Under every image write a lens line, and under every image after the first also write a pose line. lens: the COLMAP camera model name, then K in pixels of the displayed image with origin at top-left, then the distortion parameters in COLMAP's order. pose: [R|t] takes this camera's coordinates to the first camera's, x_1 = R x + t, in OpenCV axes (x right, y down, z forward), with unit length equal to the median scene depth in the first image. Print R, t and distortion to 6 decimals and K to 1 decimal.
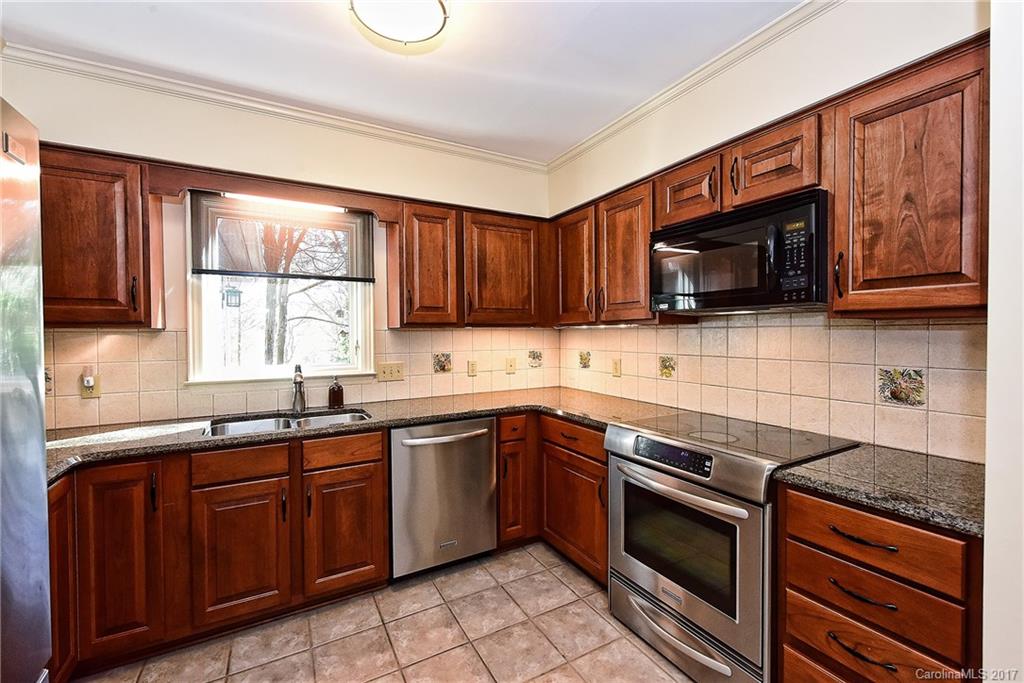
lens RADIAL K [[428.1, 0, 512.0], [0, 428.1, 341.5], [0, 0, 1]] dist [-0.000941, -0.000176]
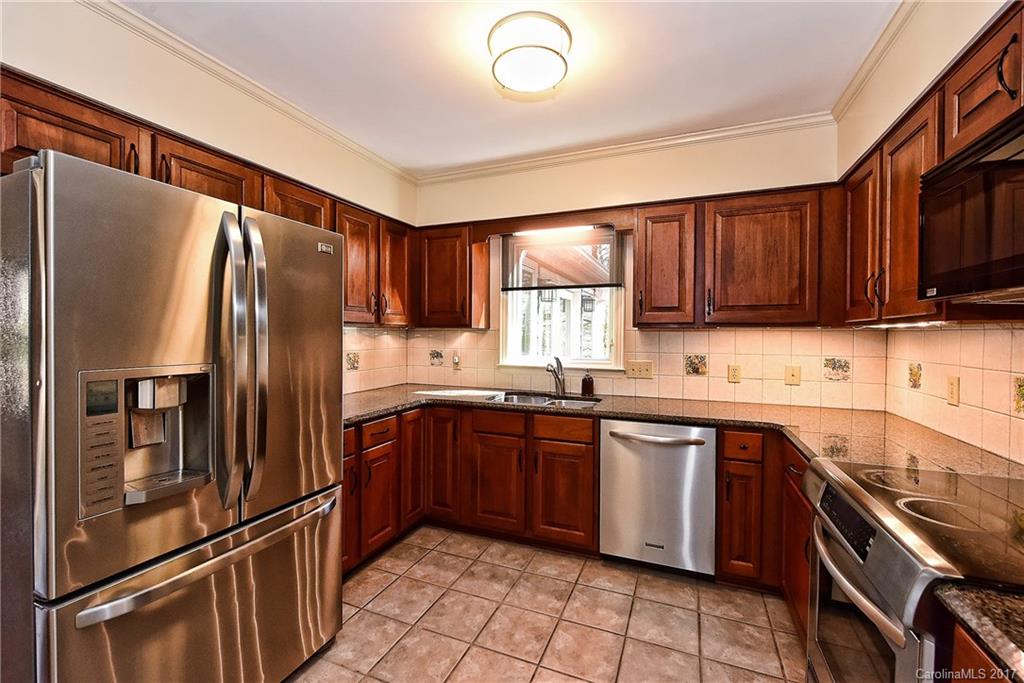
lens RADIAL K [[422.3, 0, 512.0], [0, 422.3, 341.5], [0, 0, 1]] dist [0.000358, -0.000205]
pose [[0.616610, 0.024358, -0.786892, 0.398062], [-0.026329, 0.999600, 0.010310, -0.001343], [0.786828, 0.014361, 0.617005, 0.123879]]
